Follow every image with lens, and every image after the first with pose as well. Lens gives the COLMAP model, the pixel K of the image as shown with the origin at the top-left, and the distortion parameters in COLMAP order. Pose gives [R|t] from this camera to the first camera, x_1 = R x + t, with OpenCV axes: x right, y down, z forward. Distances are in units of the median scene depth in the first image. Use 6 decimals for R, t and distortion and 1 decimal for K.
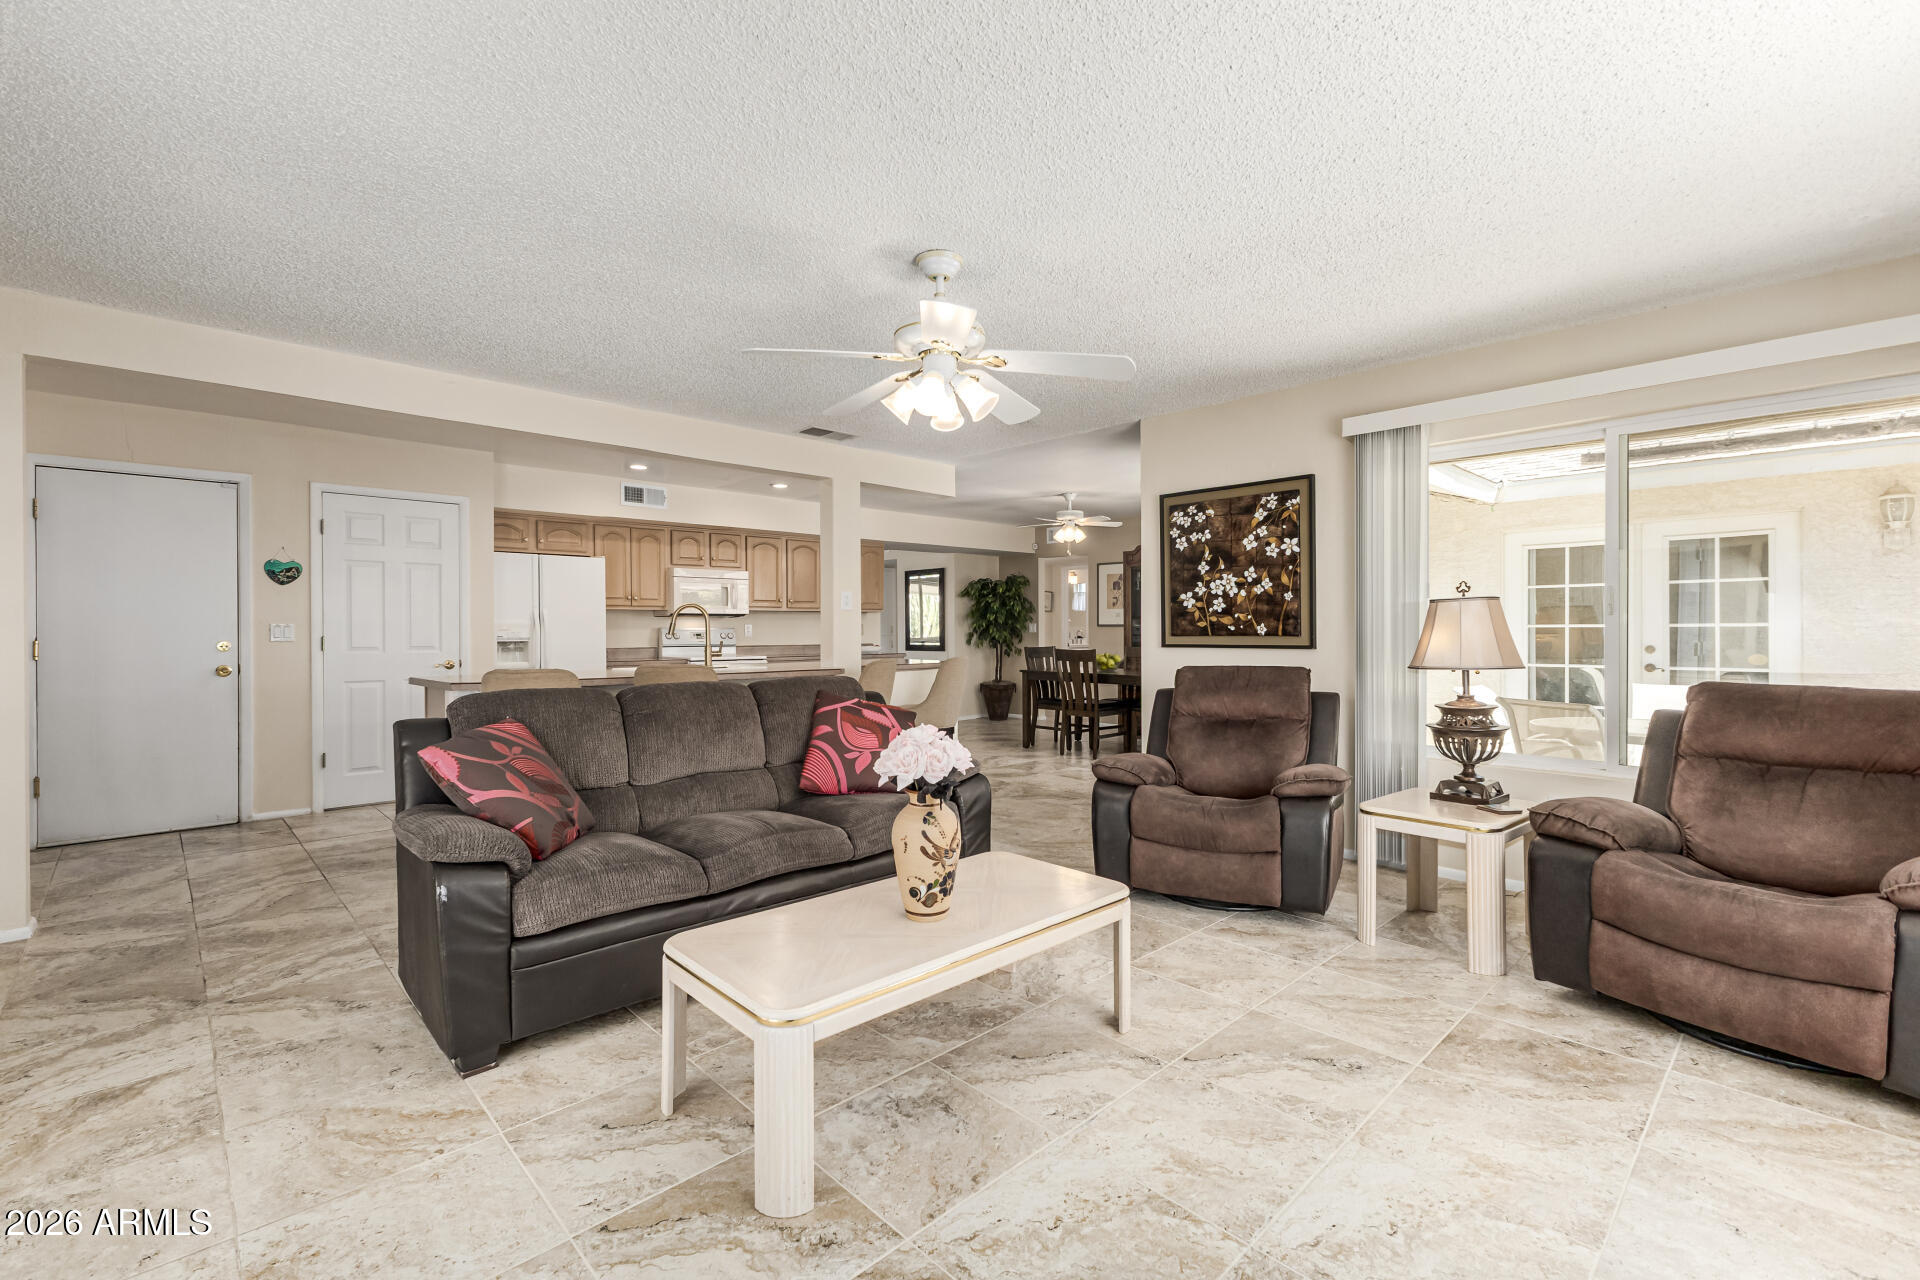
lens RADIAL K [[834.8, 0, 968.9], [0, 834.8, 634.3], [0, 0, 1]] dist [0.015137, -0.004976]
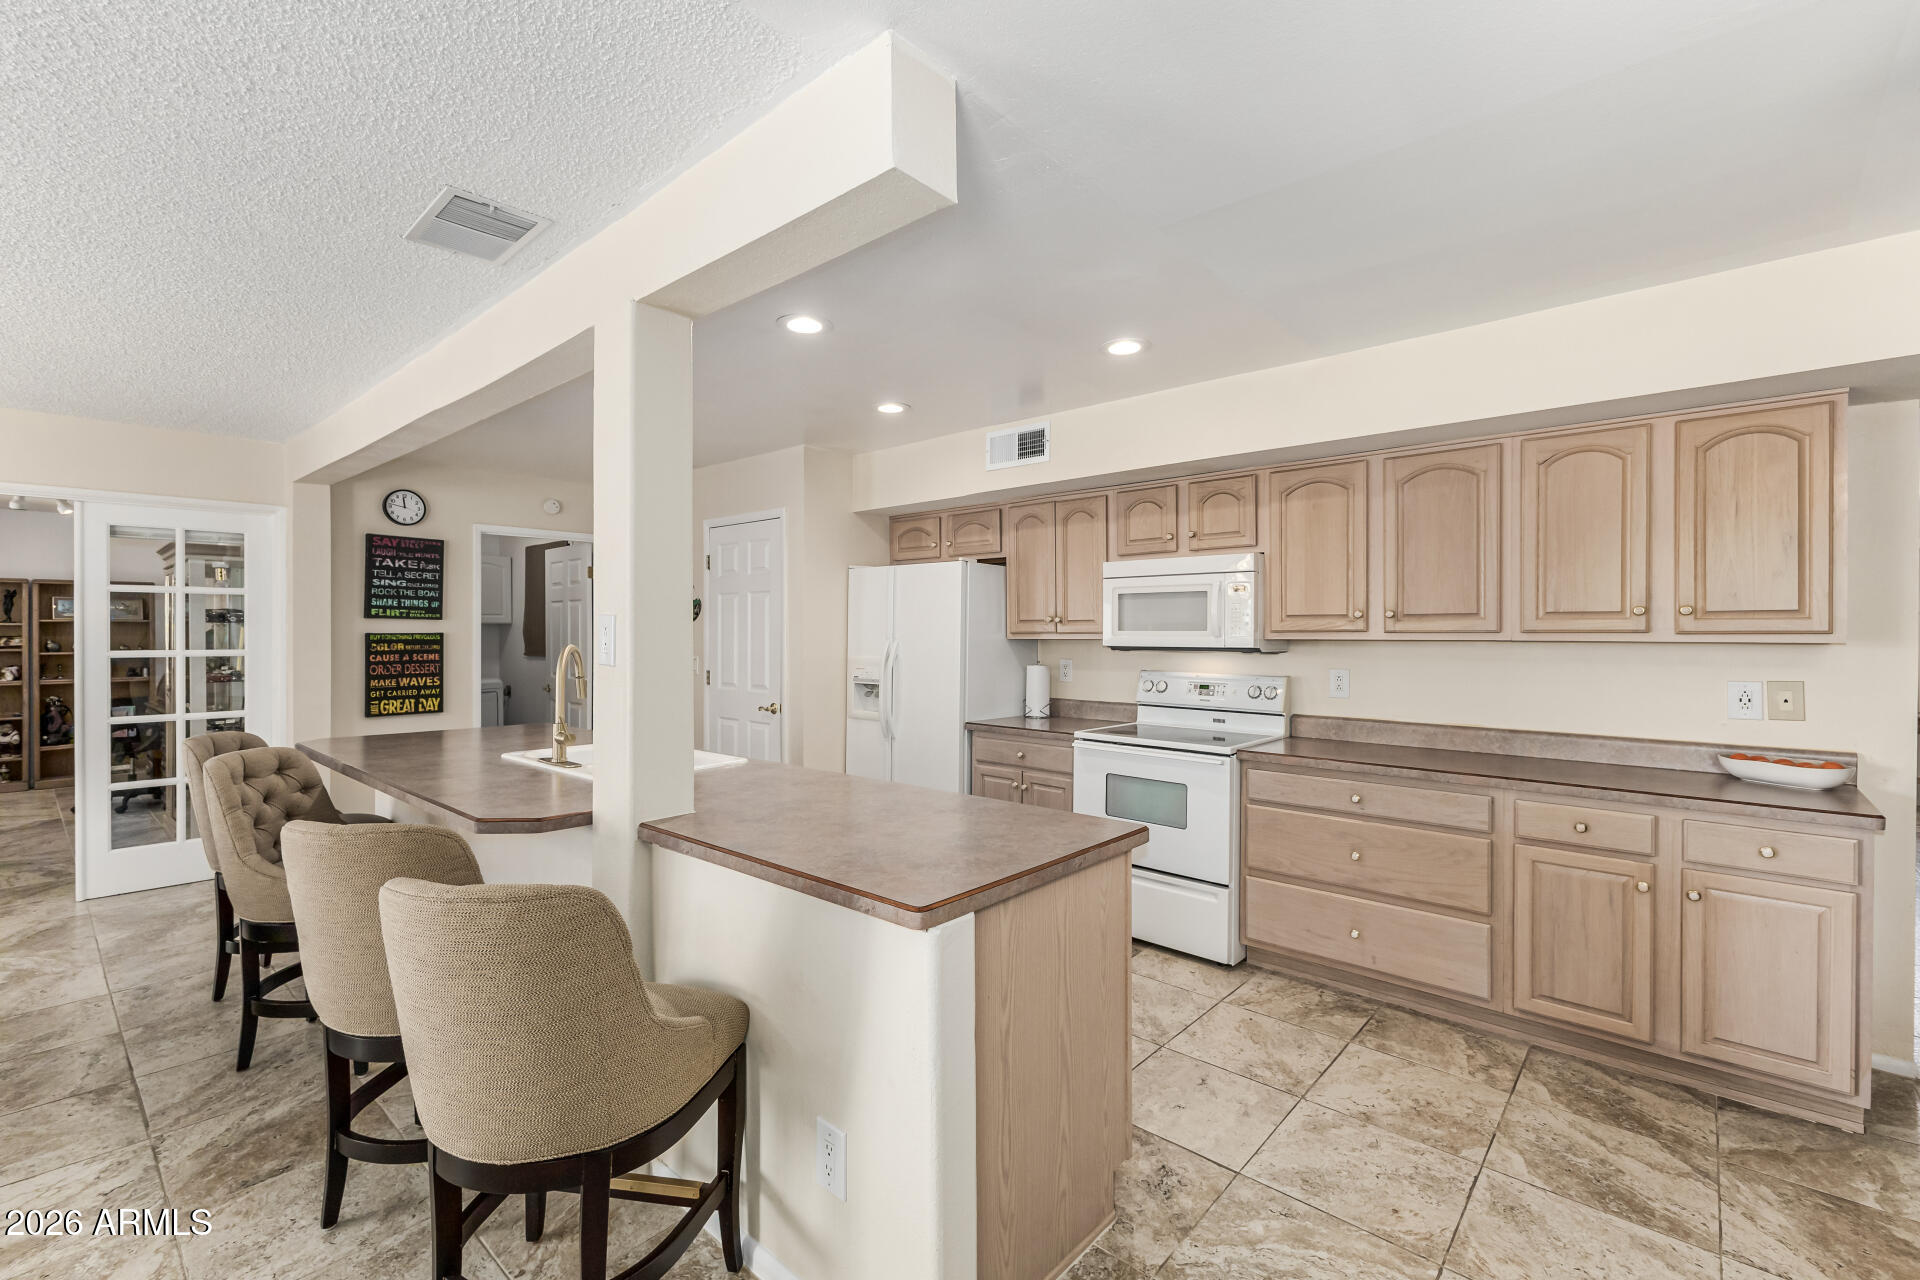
lens RADIAL K [[827.3, 0, 951.2], [0, 827.3, 636.1], [0, 0, 1]] dist [0.020289, -0.007240]
pose [[0.068367, 0.011198, -0.997597, 0.249306], [-0.007306, 0.999916, 0.010724, -0.050896], [0.997633, 0.006555, 0.068443, 1.199403]]
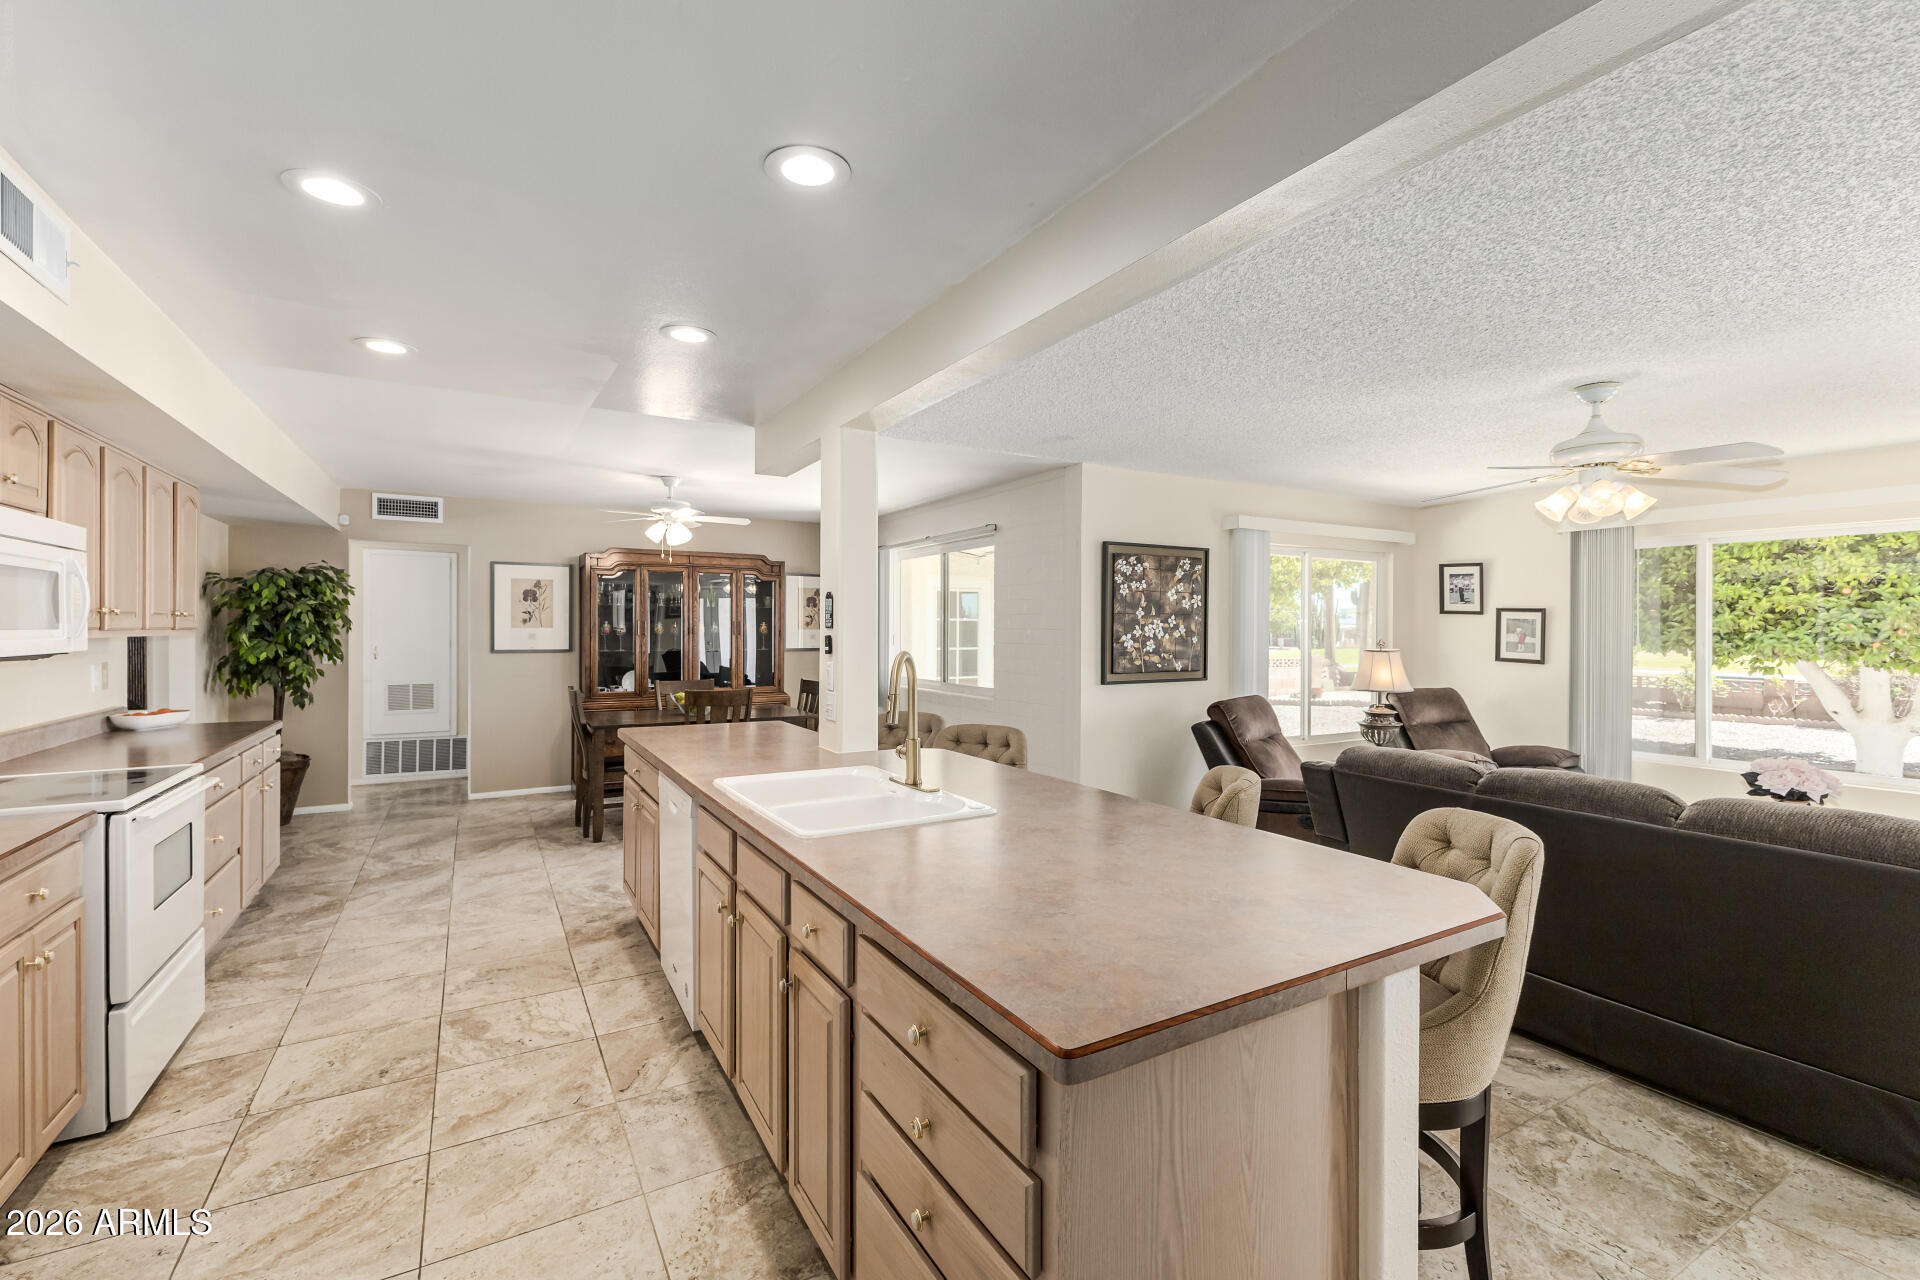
lens RADIAL K [[834.8, 0, 968.9], [0, 834.8, 634.3], [0, 0, 1]] dist [0.015137, -0.004976]
pose [[0.234900, -0.002413, 0.972016, -0.764798], [0.001709, 0.999996, 0.002070, -0.046546], [-0.972018, 0.001175, 0.234904, 0.836102]]
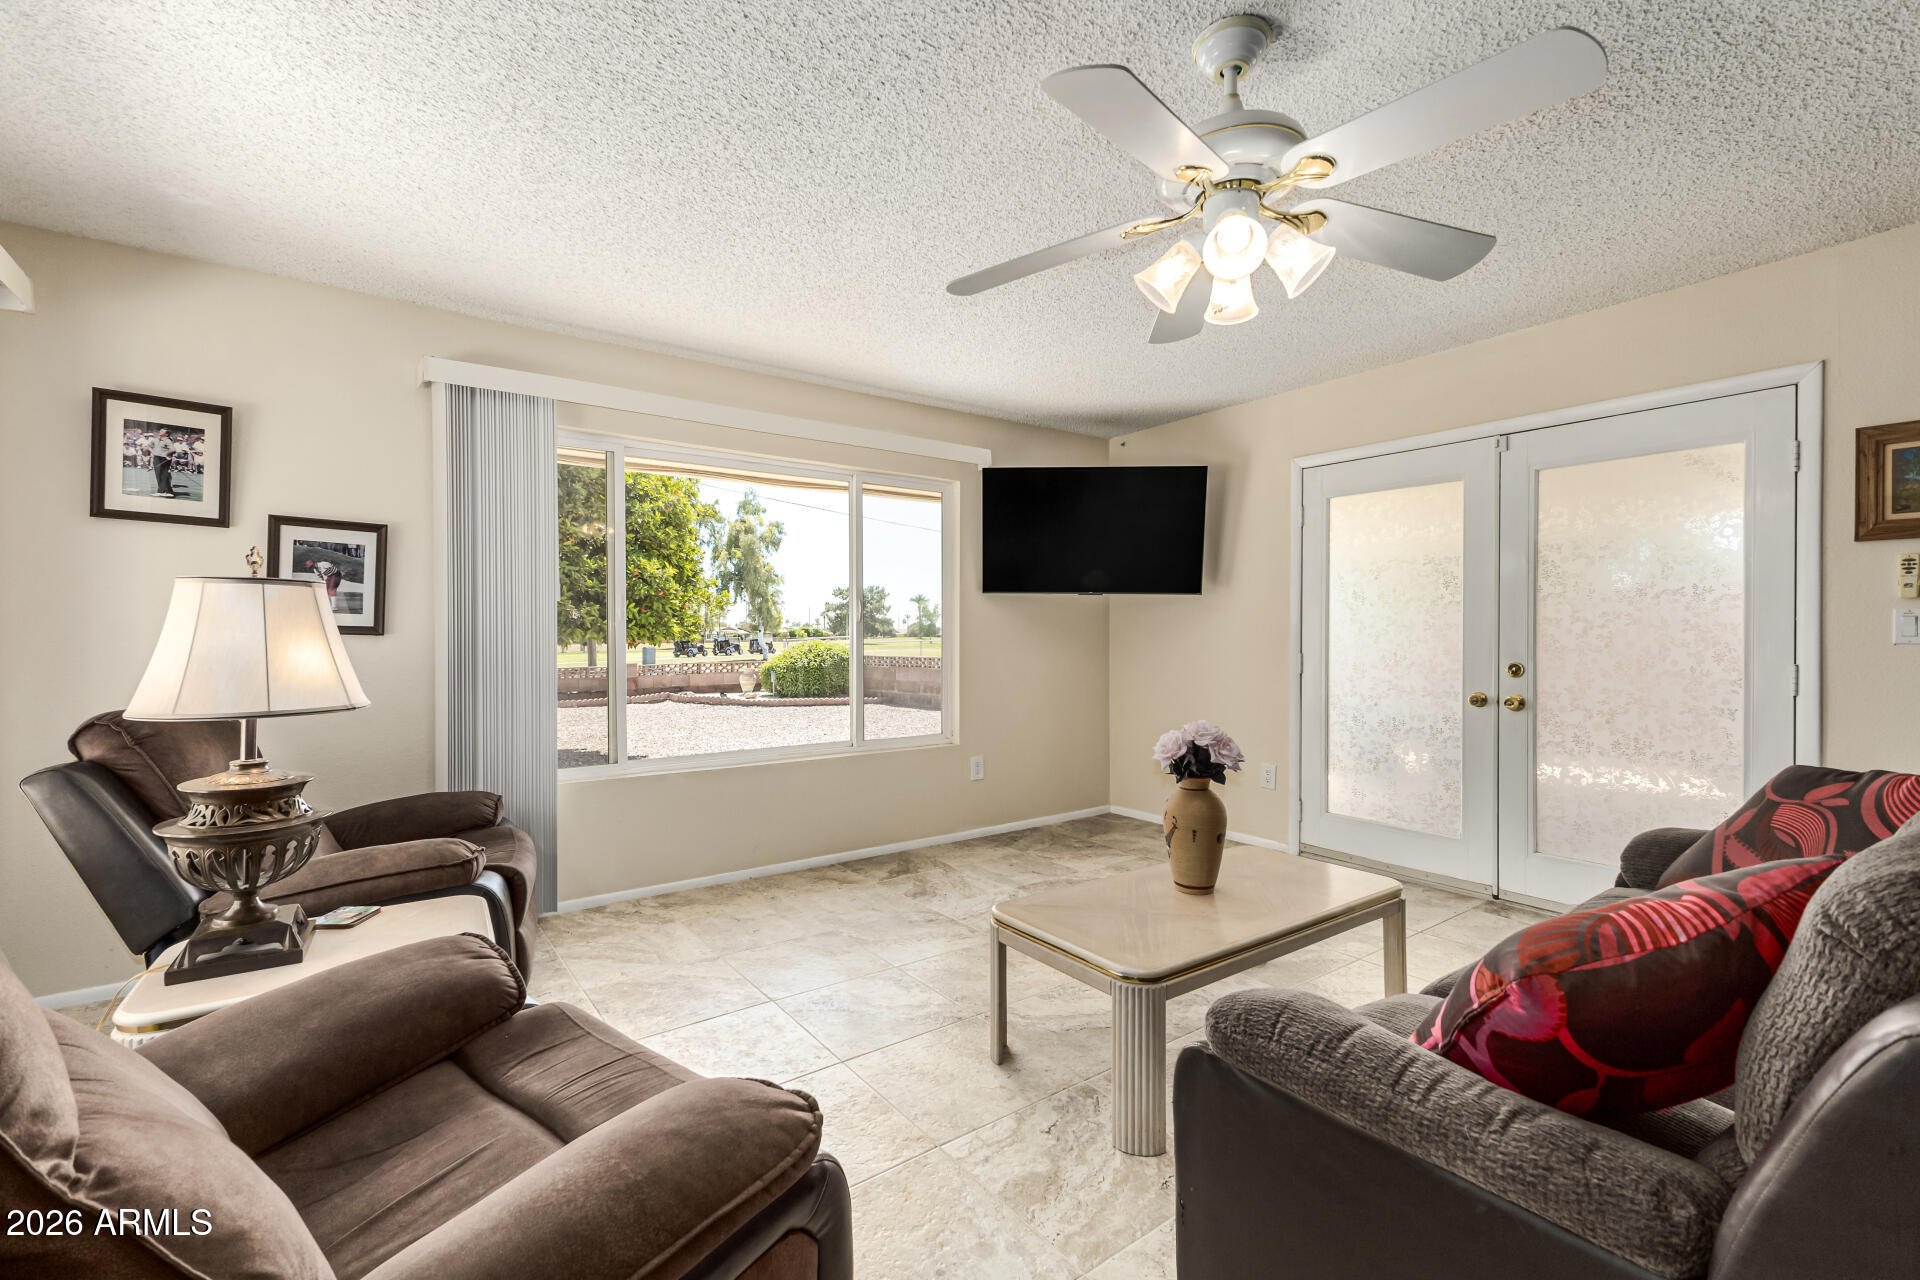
lens RADIAL K [[834.8, 0, 968.9], [0, 834.8, 634.3], [0, 0, 1]] dist [0.015137, -0.004976]
pose [[-0.992092, 0.001642, 0.125505, 0.043522], [0.002133, 0.999991, 0.003780, -0.004425], [-0.125498, 0.004018, -0.992086, 0.872339]]
